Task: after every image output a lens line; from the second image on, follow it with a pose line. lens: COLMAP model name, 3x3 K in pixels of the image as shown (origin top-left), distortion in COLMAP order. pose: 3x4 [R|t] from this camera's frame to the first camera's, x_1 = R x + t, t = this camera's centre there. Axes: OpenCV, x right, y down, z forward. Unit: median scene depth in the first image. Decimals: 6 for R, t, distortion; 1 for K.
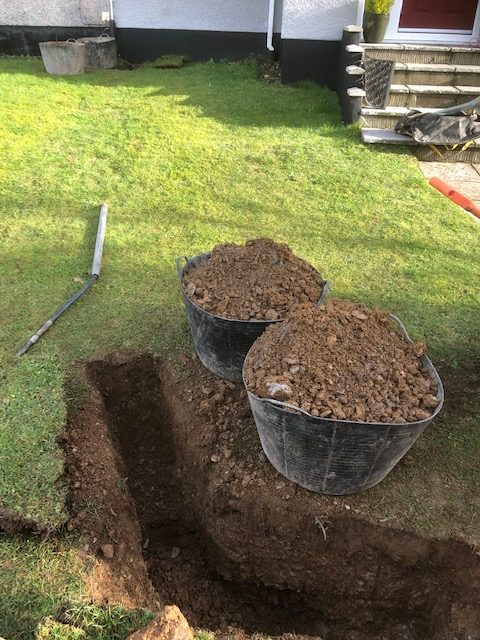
lens RADIAL K [[514.2, 0, 240.0], [0, 514.2, 320.0], [0, 0, 1]] dist [0.019679, -0.017207]
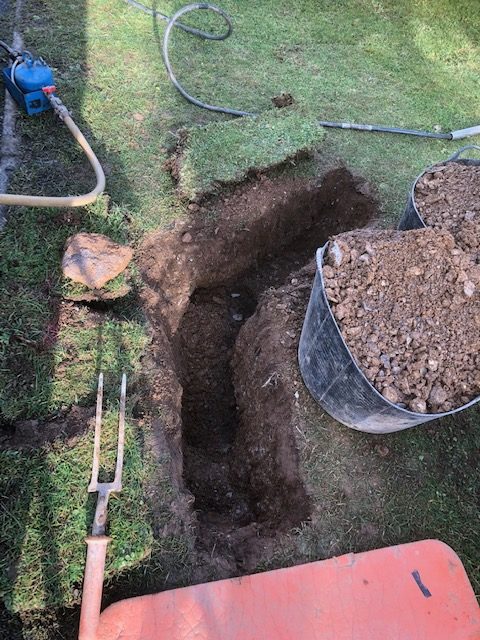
lens RADIAL K [[514.2, 0, 240.0], [0, 514.2, 320.0], [0, 0, 1]] dist [0.019679, -0.017207]
pose [[0.351077, 0.804928, -0.478368, 0.539091], [-0.681446, 0.570020, 0.459030, -0.110203], [0.642165, 0.164827, 0.748636, 0.147472]]
